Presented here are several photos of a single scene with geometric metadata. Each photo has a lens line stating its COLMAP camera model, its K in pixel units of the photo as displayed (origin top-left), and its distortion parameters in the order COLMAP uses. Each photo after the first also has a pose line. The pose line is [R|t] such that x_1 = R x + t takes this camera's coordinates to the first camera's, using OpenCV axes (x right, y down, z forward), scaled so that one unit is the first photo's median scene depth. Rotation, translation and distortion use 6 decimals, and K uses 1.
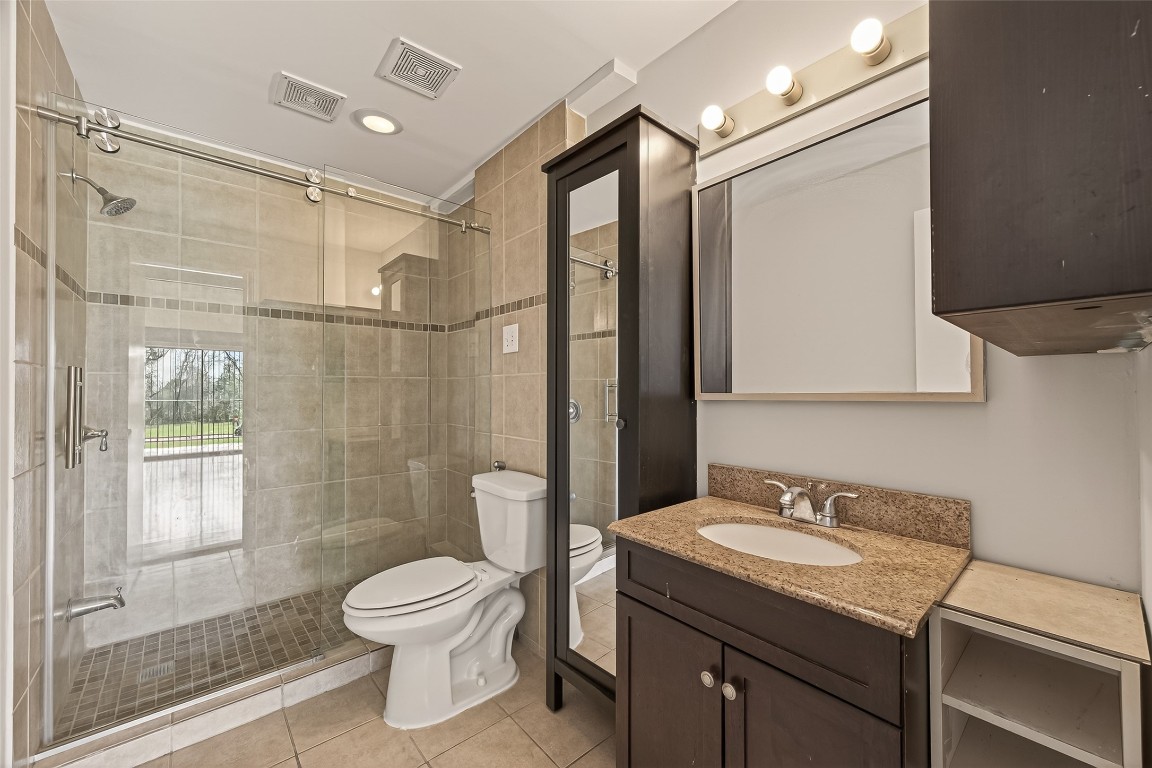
lens RADIAL K [[450.3, 0, 577.2], [0, 450.3, 384.5], [0, 0, 1]] dist [-0.000066, -0.000245]
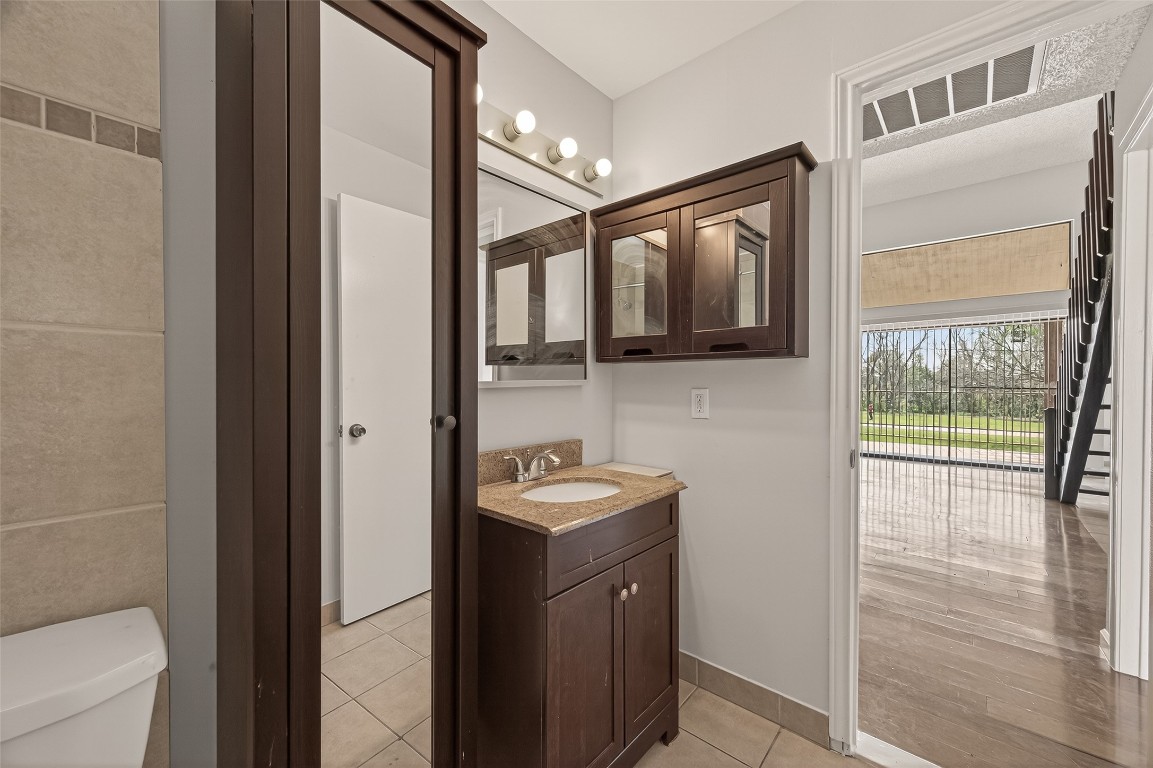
lens RADIAL K [[450.7, 0, 577.1], [0, 450.7, 382.1], [0, 0, 1]] dist [-0.000066, -0.000245]
pose [[-0.138692, -0.001715, 0.990334, -0.944942], [-0.006603, 0.999978, 0.000807, 0.021610], [-0.990313, -0.006427, -0.138701, 1.233421]]
